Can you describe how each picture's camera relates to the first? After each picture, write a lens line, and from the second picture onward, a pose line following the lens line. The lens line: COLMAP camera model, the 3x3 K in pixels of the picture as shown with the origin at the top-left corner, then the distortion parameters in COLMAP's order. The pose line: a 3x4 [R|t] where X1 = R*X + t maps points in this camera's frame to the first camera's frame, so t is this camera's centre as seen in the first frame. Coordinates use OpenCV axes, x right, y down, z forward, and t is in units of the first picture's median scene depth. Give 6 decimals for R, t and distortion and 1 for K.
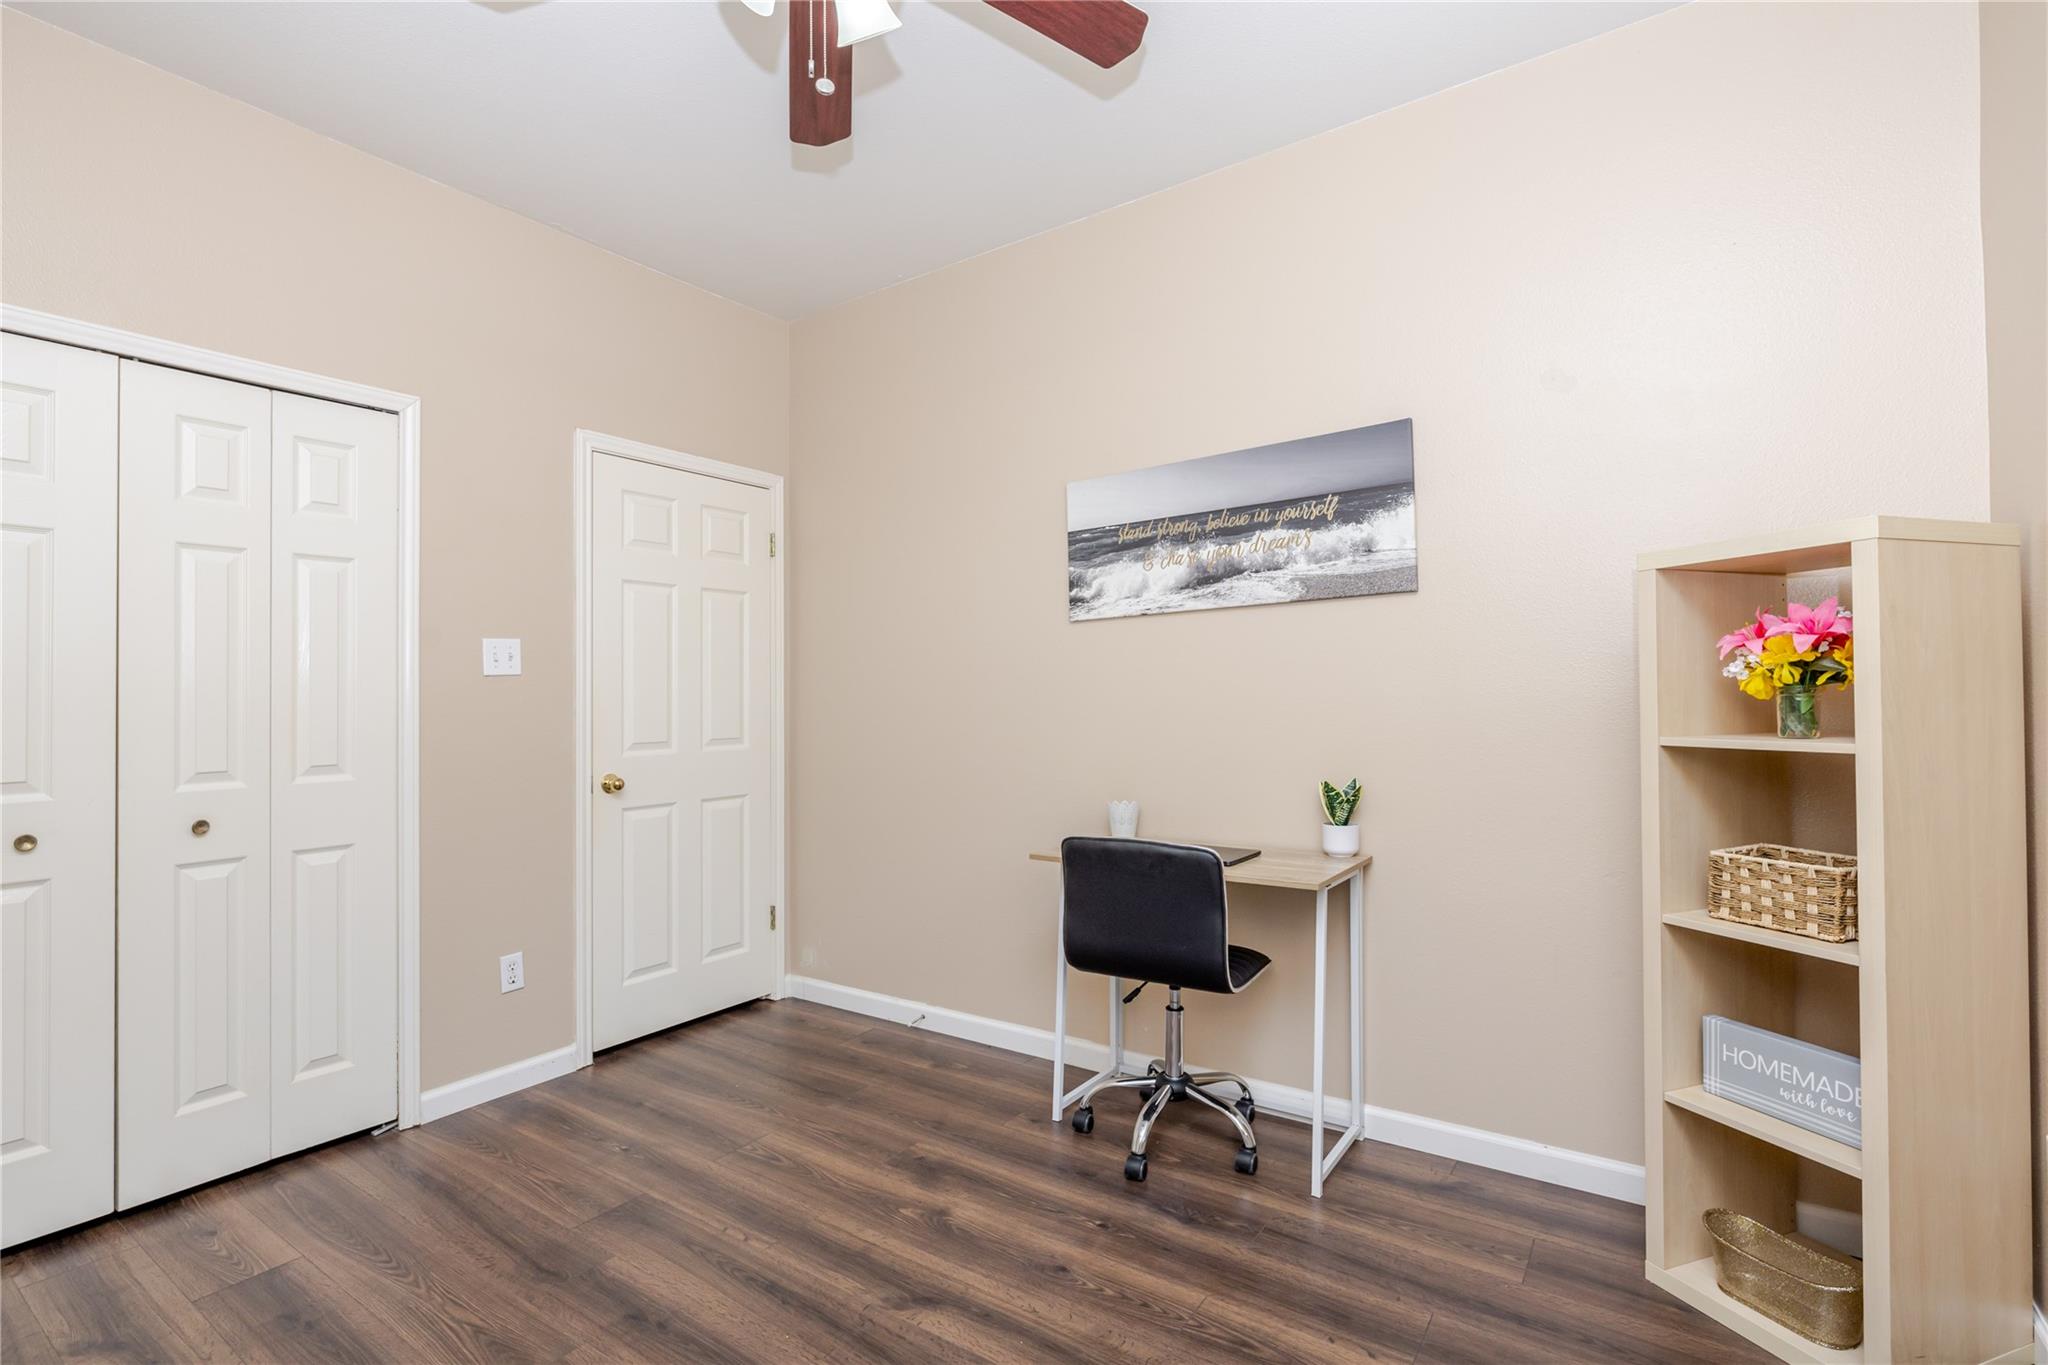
lens RADIAL K [[947.6, 0, 1011.2], [0, 947.6, 623.0], [0, 0, 1]] dist [-0.008709, 0.002259]
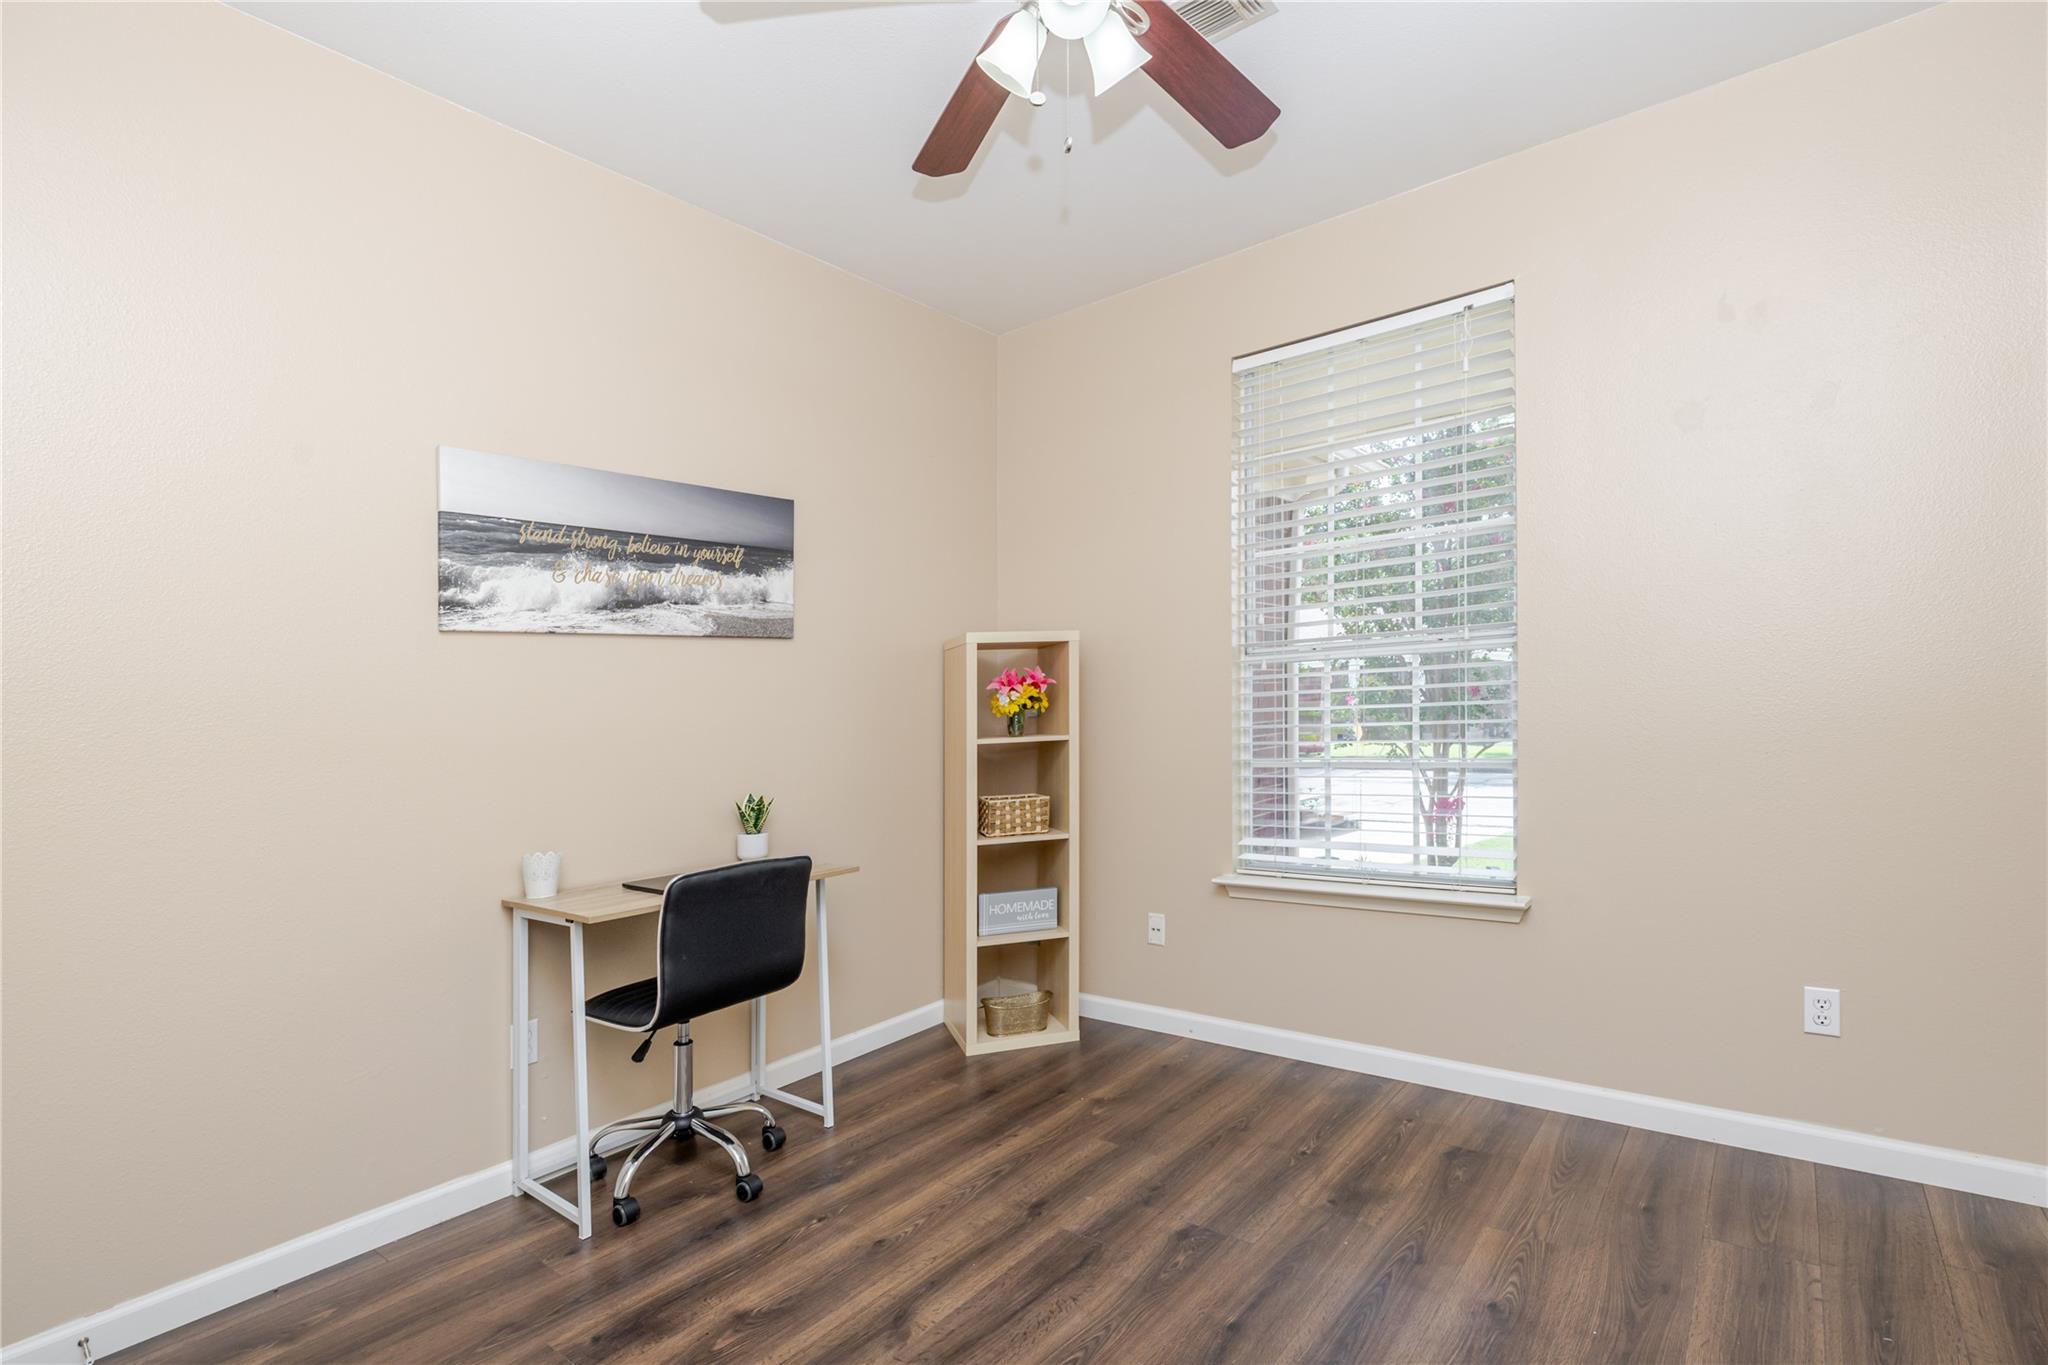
lens RADIAL K [[966.5, 0, 1013.5], [0, 966.5, 677.6], [0, 0, 1]] dist [-0.001726, 0.000596]
pose [[0.067265, 0.046774, 0.996638, -0.764678], [-0.040886, 0.998191, -0.044087, 0.058047], [-0.996897, -0.037783, 0.069055, 0.569047]]
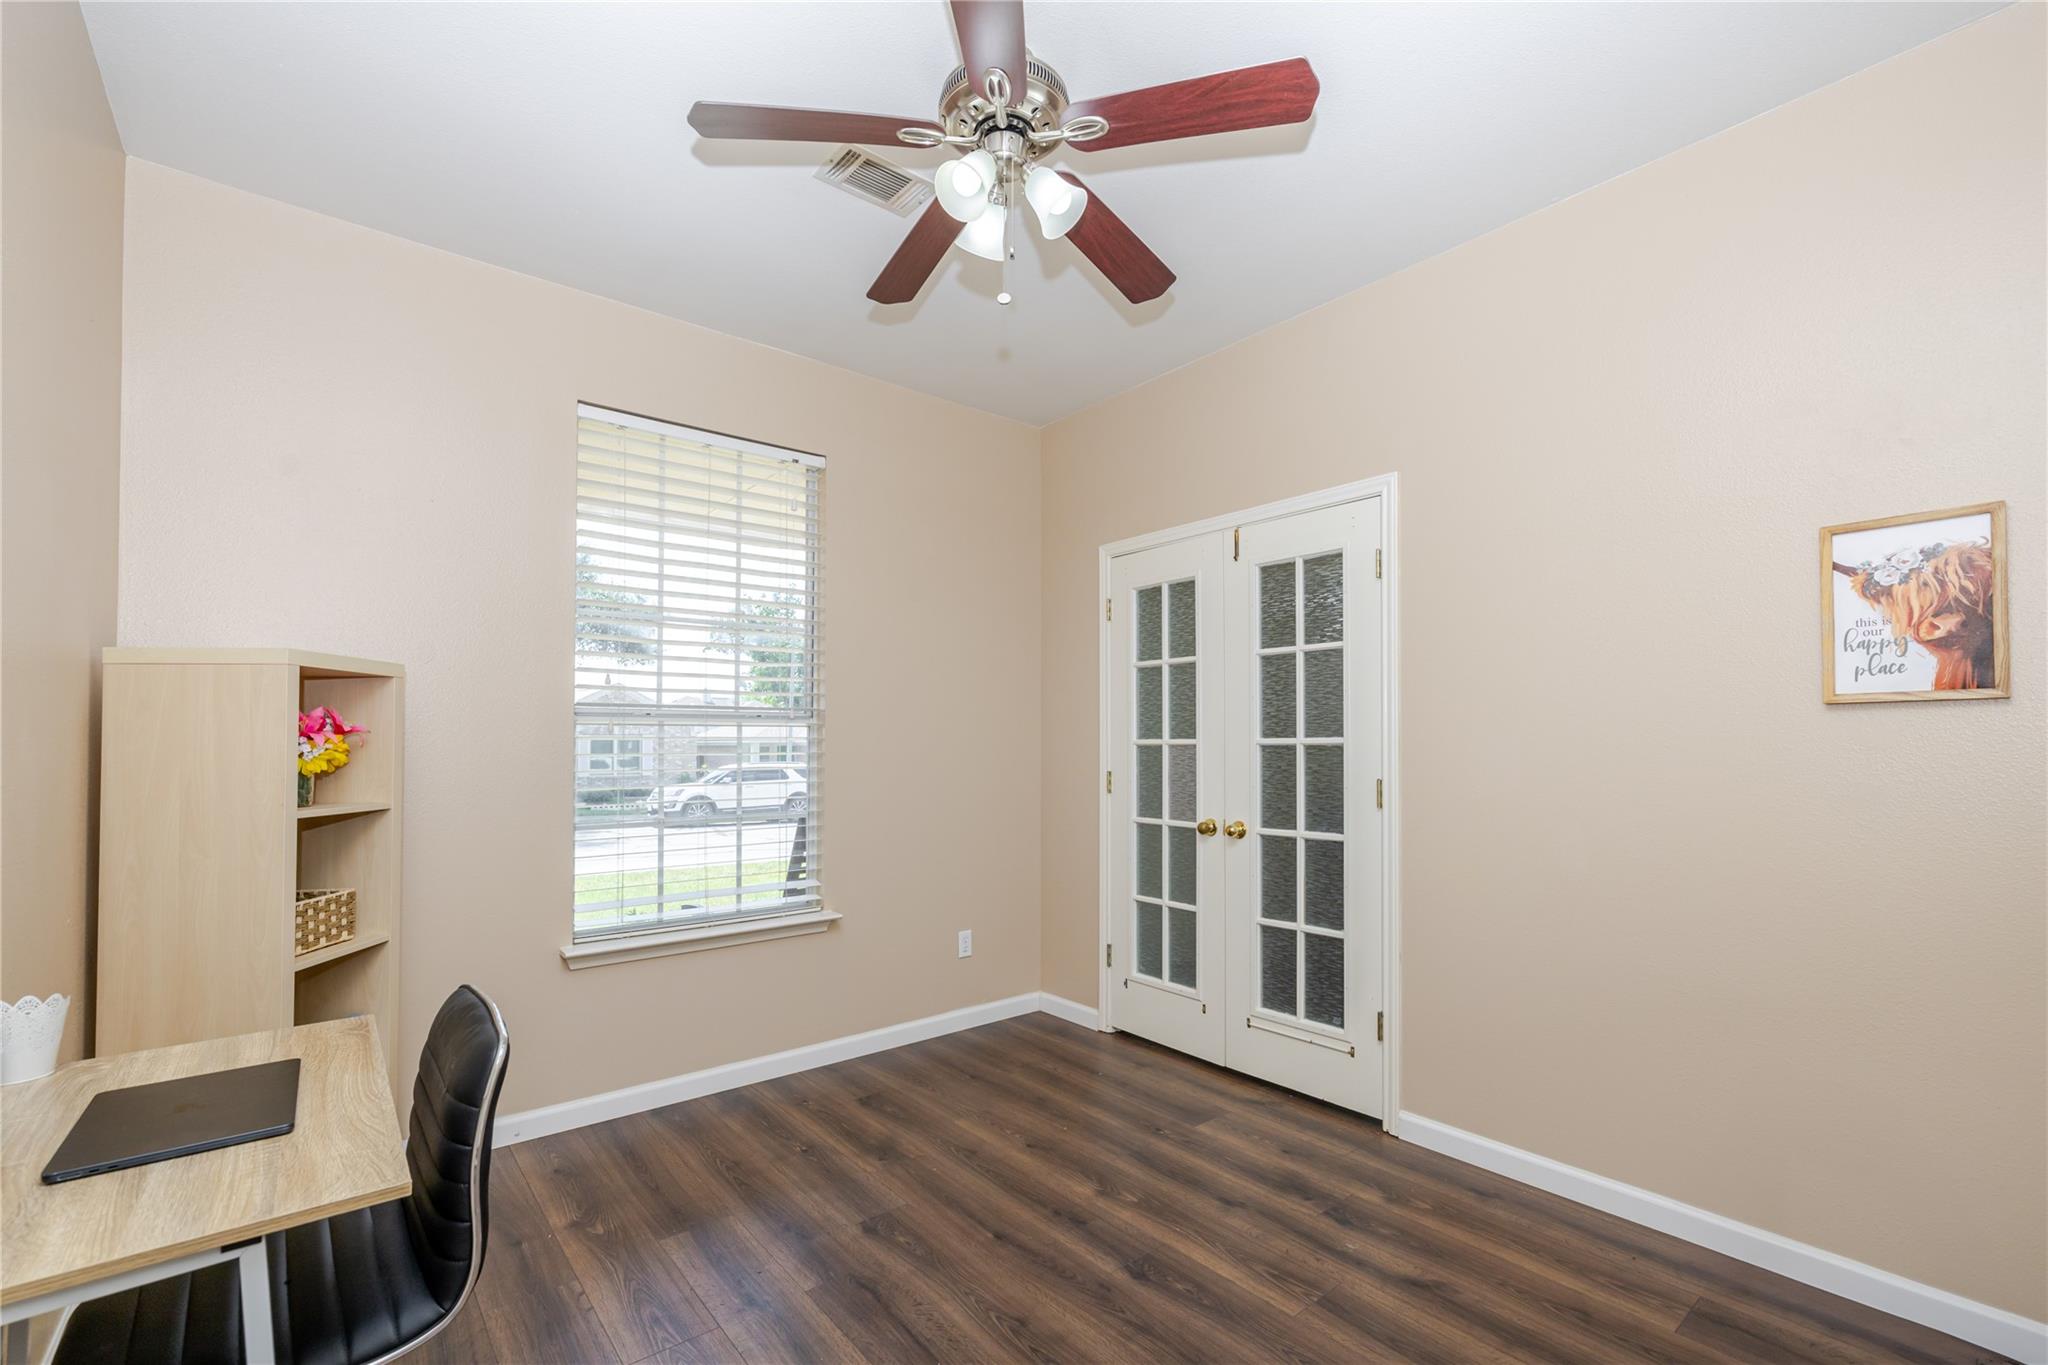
lens RADIAL K [[881.0, 0, 1021.4], [0, 881.0, 740.5], [0, 0, 1]] dist [0.003425, 0.000282]
pose [[-0.962355, 0.018308, 0.271180, -0.318286], [-0.006137, 0.996011, -0.089019, 0.087677], [-0.271728, -0.087332, -0.958403, 1.257055]]
